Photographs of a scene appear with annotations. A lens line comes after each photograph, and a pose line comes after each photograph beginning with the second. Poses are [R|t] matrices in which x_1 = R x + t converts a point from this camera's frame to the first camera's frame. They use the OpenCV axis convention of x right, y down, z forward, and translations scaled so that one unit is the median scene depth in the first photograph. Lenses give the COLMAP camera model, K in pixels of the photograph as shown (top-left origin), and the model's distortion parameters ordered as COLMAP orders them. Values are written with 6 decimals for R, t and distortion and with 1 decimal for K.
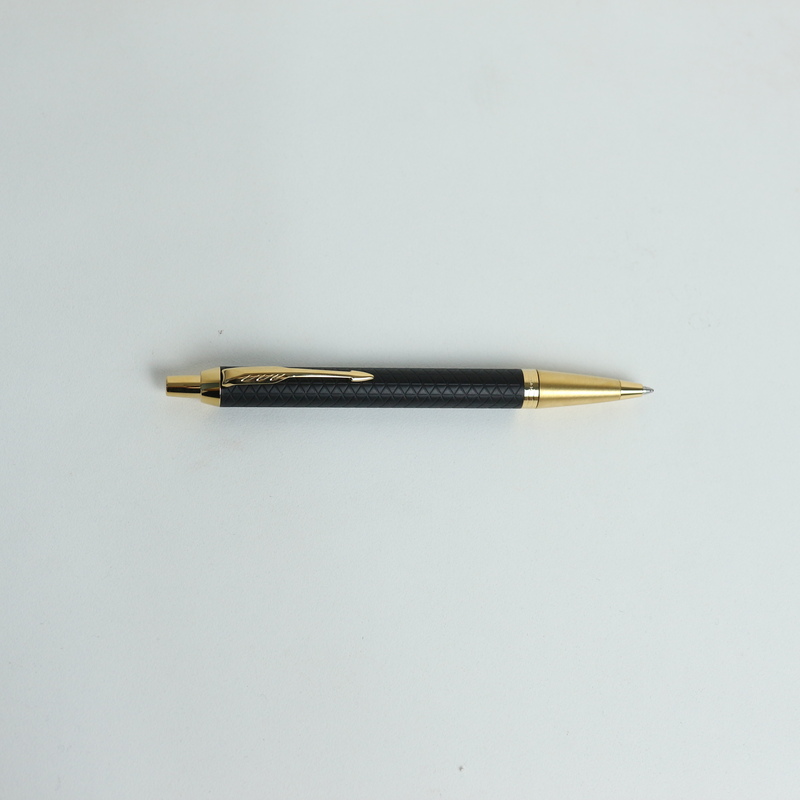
lens RADIAL K [[1820.5, 0, 400.0], [0, 1820.5, 400.0], [0, 0, 1]] dist [0.001833, -0.530186]
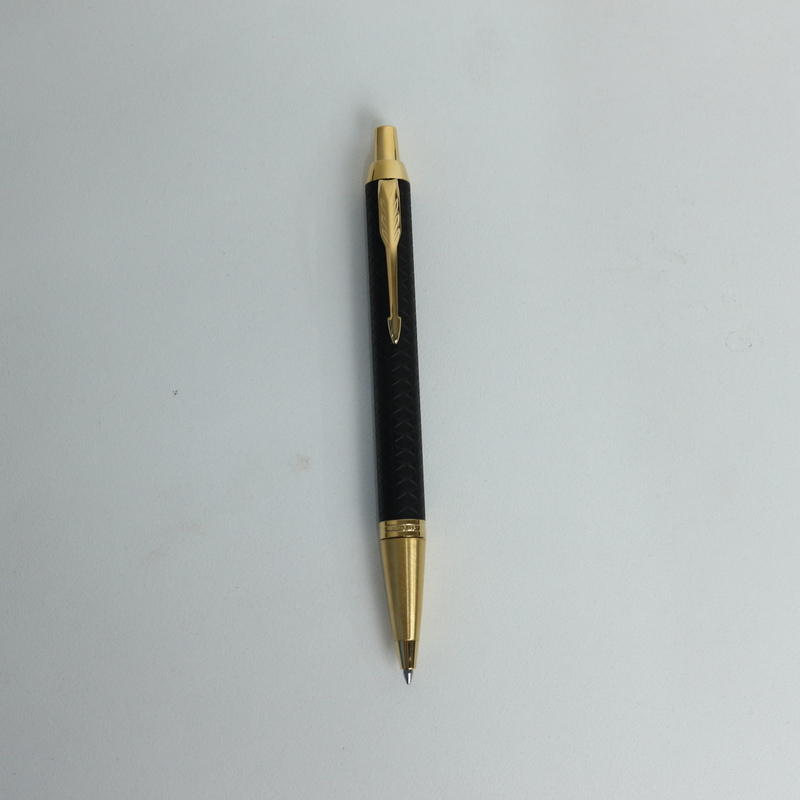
lens RADIAL K [[1820.5, 0, 400.0], [0, 1820.5, 400.0], [0, 0, 1]] dist [0.001833, -0.530186]
pose [[0.999544, -0.023767, 0.018604, -0.006106], [0.025004, 0.997280, -0.069333, 0.026268], [-0.016906, 0.069767, 0.997420, 0.109851]]
